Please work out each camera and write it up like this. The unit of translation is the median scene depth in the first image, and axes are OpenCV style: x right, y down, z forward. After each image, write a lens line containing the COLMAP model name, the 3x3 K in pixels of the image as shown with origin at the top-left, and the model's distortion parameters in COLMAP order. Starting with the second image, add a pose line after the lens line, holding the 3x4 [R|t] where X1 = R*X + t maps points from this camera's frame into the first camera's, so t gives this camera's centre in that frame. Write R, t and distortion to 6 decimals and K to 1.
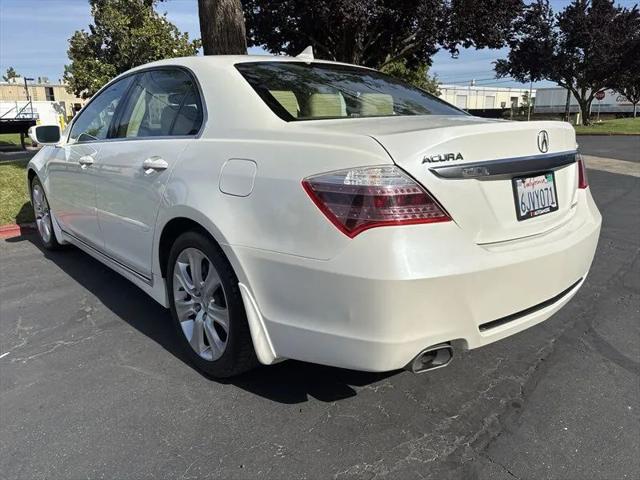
lens RADIAL K [[495.7, 0, 321.6], [0, 495.7, 246.6], [0, 0, 1]] dist [0.006453, -0.011717]
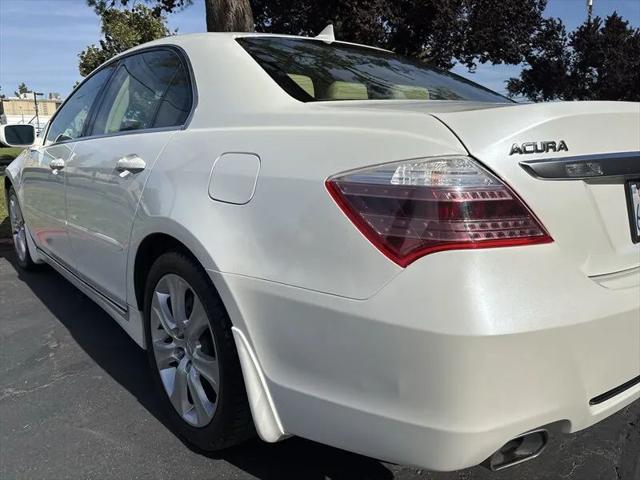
lens RADIAL K [[495.7, 0, 321.6], [0, 495.7, 246.6], [0, 0, 1]] dist [0.006453, -0.011717]
pose [[0.999808, 0.010797, -0.016329, -0.025131], [-0.011393, 0.999253, -0.036918, -0.013175], [0.015918, 0.037097, 0.999185, 0.245393]]
